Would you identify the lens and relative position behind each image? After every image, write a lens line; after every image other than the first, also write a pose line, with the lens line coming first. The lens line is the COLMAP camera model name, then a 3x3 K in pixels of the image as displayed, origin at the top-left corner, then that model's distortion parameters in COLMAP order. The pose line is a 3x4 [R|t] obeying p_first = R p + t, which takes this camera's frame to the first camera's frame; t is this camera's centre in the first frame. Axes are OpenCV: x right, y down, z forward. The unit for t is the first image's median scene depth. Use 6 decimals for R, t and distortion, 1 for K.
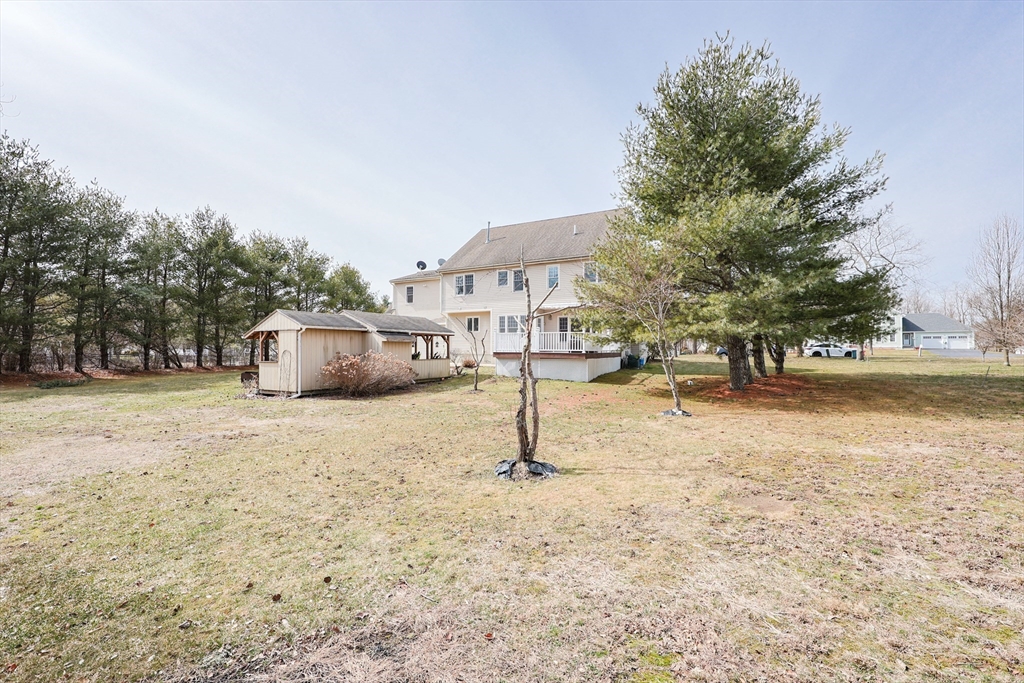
lens RADIAL K [[435.9, 0, 511.2], [0, 435.9, 347.2], [0, 0, 1]] dist [0.001666, -0.000077]
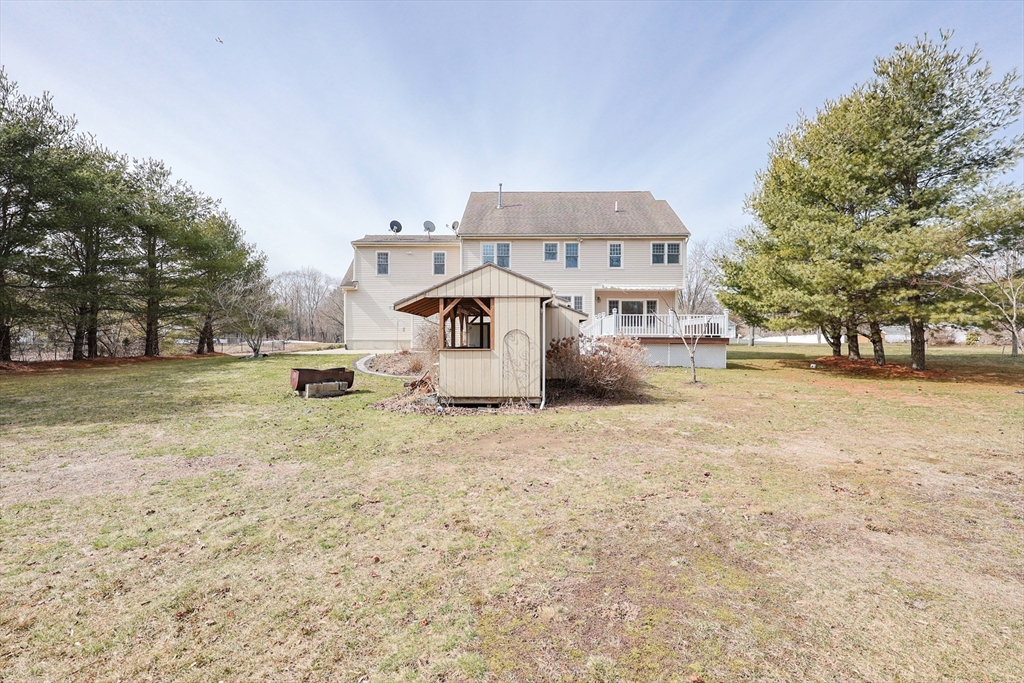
lens RADIAL K [[435.9, 0, 511.4], [0, 435.9, 339.5], [0, 0, 1]] dist [0.001666, -0.000077]
pose [[0.901953, 0.007442, 0.431770, -0.460273], [-0.011424, 0.999913, 0.006630, 0.009105], [-0.431683, -0.010912, 0.901960, 0.264680]]
